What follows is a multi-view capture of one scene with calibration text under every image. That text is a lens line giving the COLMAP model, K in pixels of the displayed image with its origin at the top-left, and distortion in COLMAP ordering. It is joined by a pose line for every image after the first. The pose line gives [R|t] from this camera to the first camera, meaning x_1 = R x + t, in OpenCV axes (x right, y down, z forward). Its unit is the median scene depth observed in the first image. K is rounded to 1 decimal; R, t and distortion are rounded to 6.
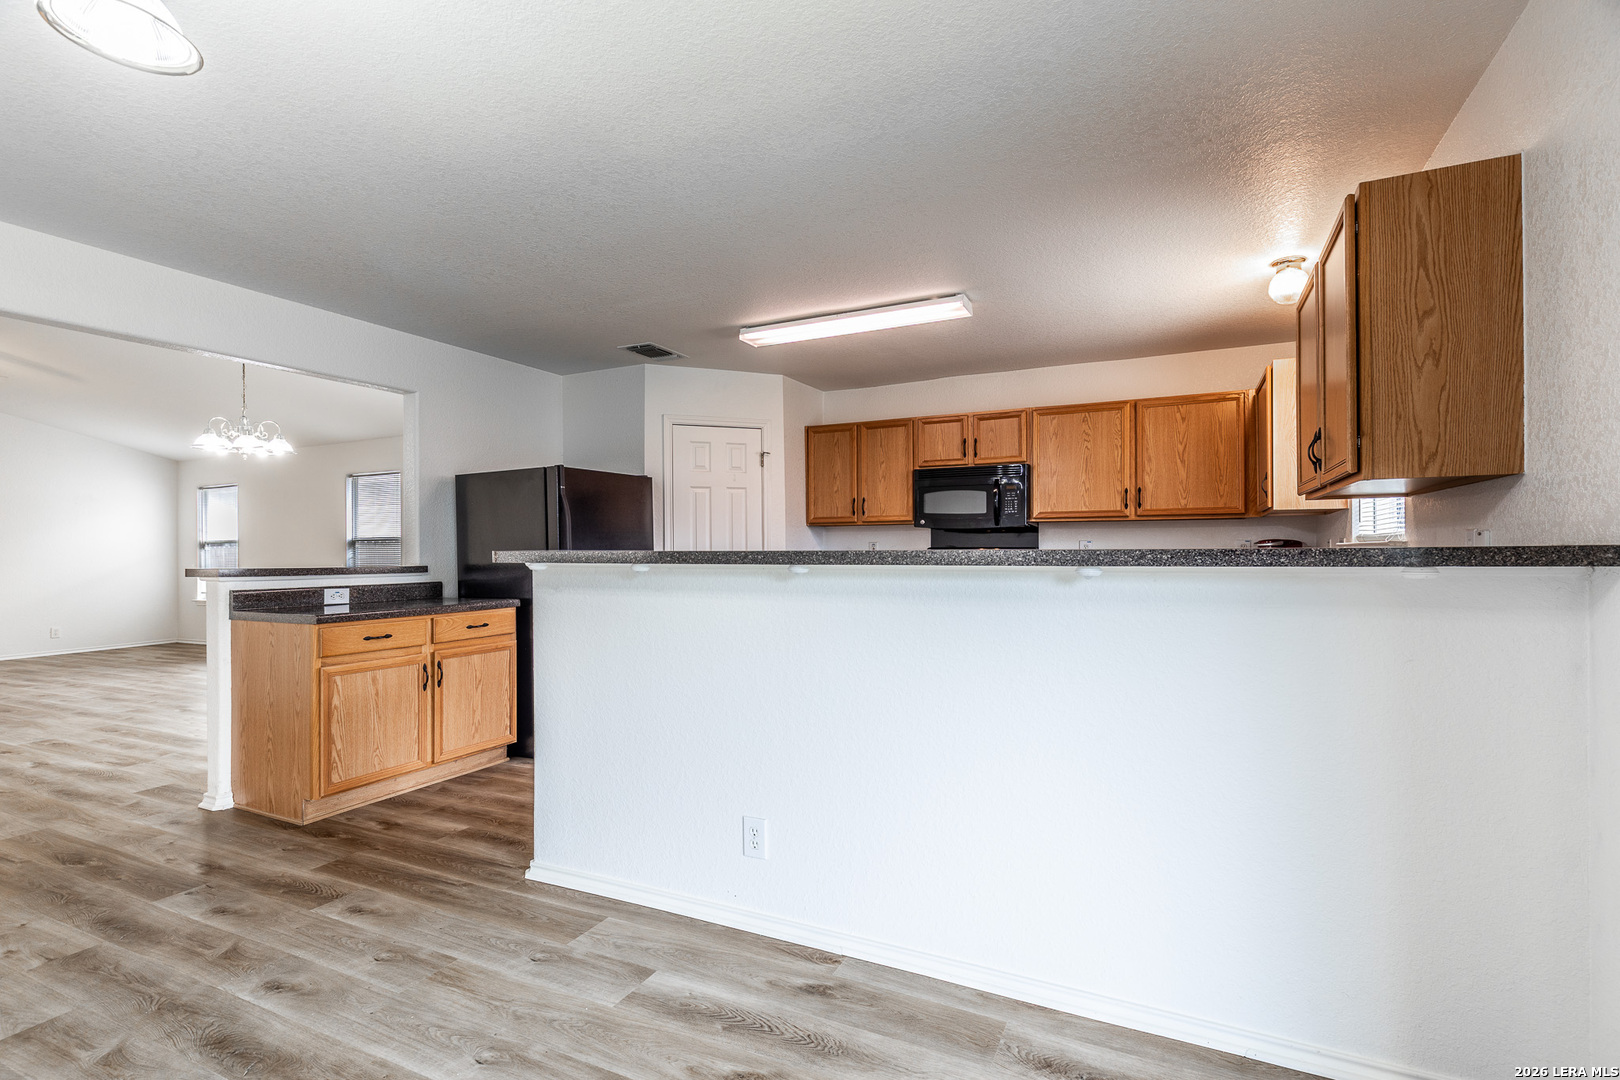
lens RADIAL K [[755.3, 0, 829.0], [0, 755.3, 557.1], [0, 0, 1]] dist [0.007803, -0.000491]
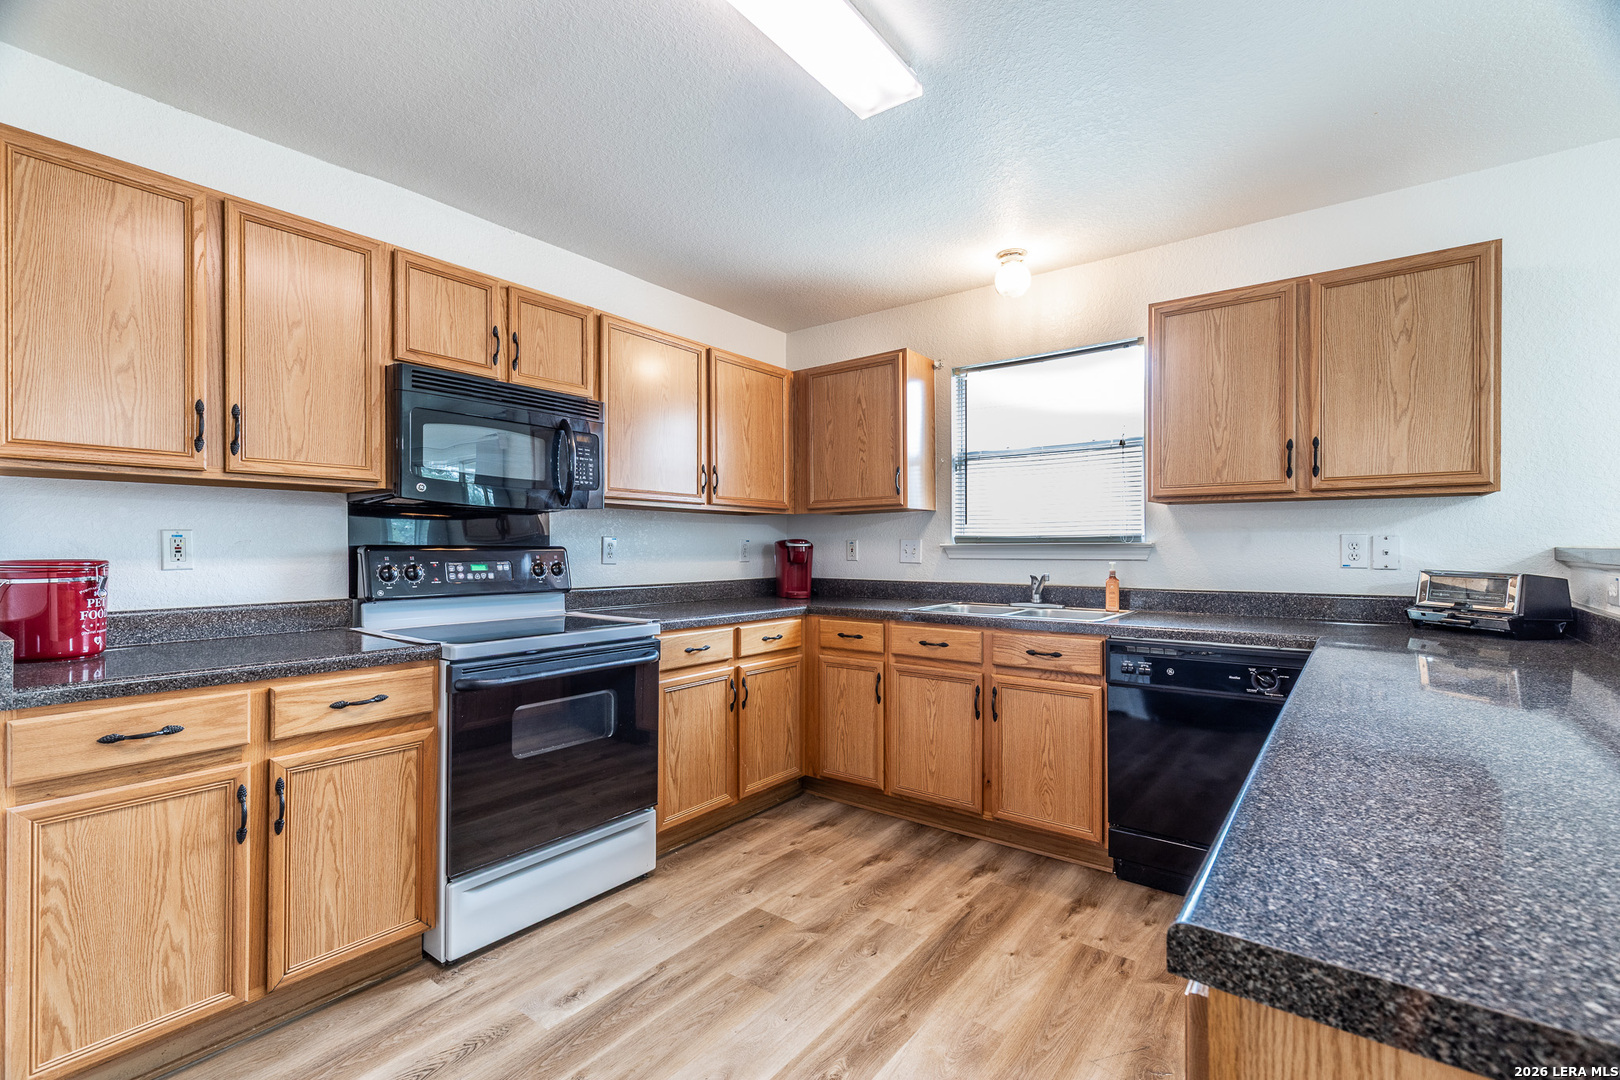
lens RADIAL K [[755.3, 0, 785.3], [0, 755.3, 543.0], [0, 0, 1]] dist [0.007803, -0.000491]
pose [[0.218722, 0.011324, 0.975721, -0.395181], [0.009342, 0.999863, -0.013699, -0.008557], [-0.975742, 0.012111, 0.218586, 1.050929]]
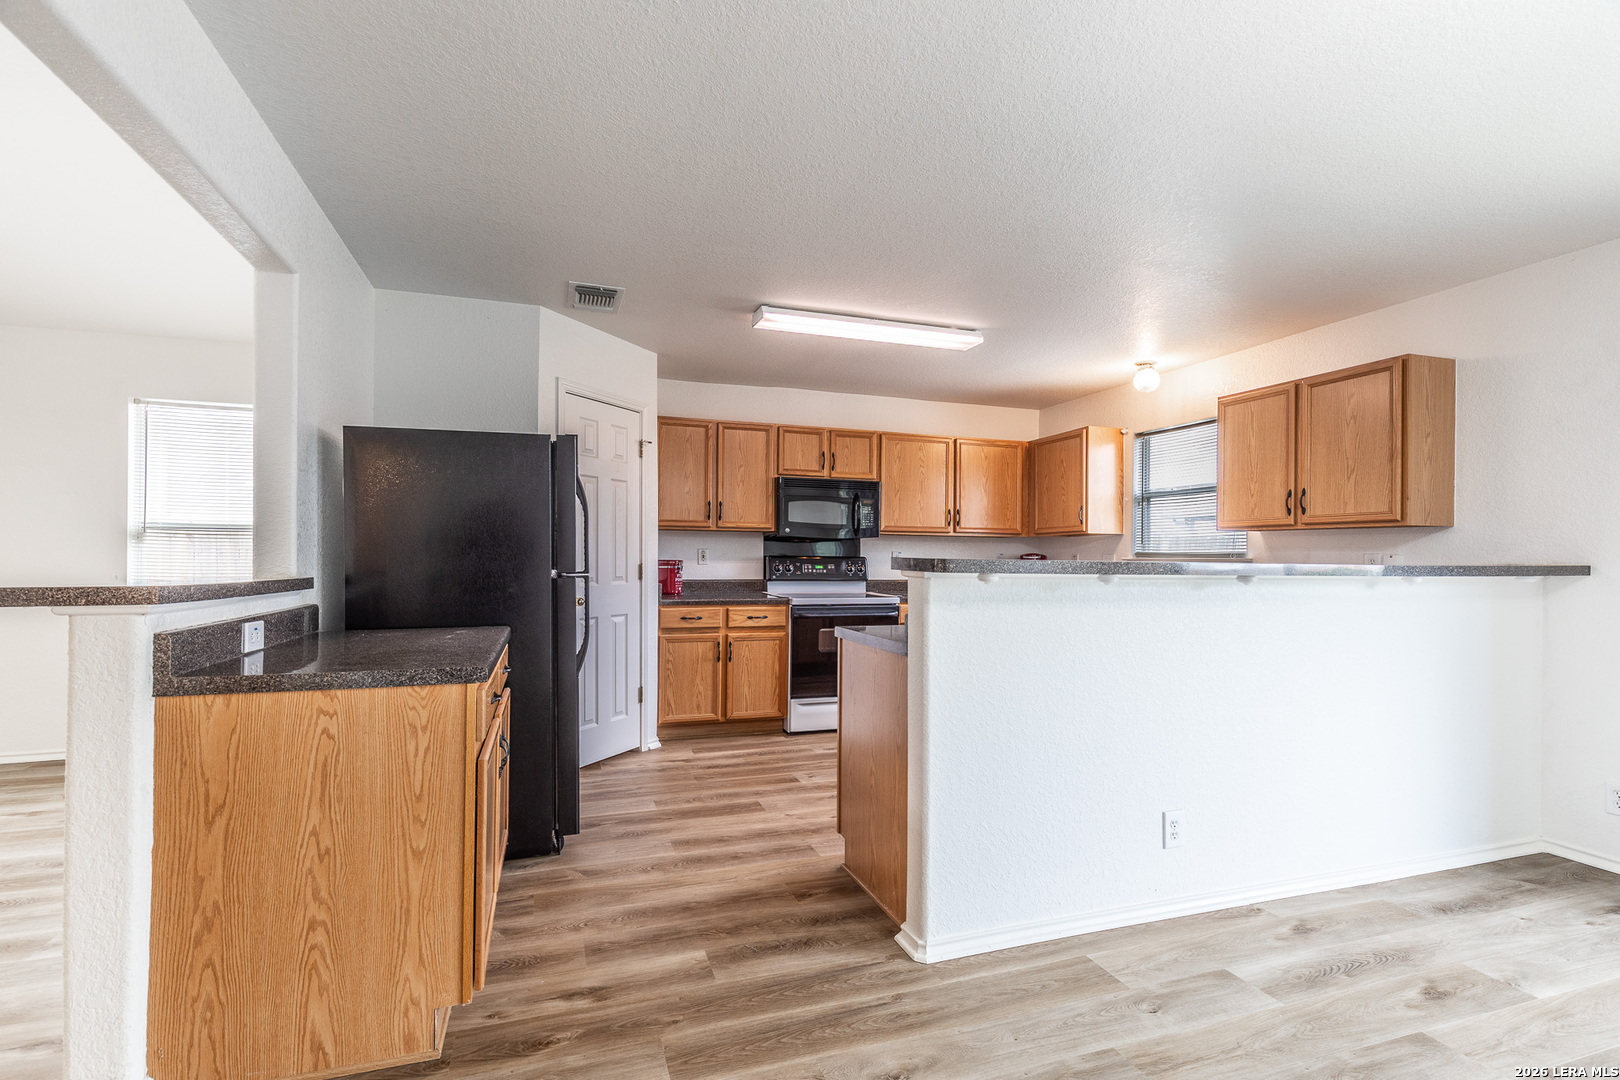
lens RADIAL K [[755.3, 0, 804.1], [0, 755.3, 557.5], [0, 0, 1]] dist [0.007803, -0.000491]
pose [[0.715547, 0.012528, 0.698452, -0.843963], [-0.007346, 0.999919, -0.010410, 0.000368], [-0.698525, 0.002318, 0.715581, 0.407116]]
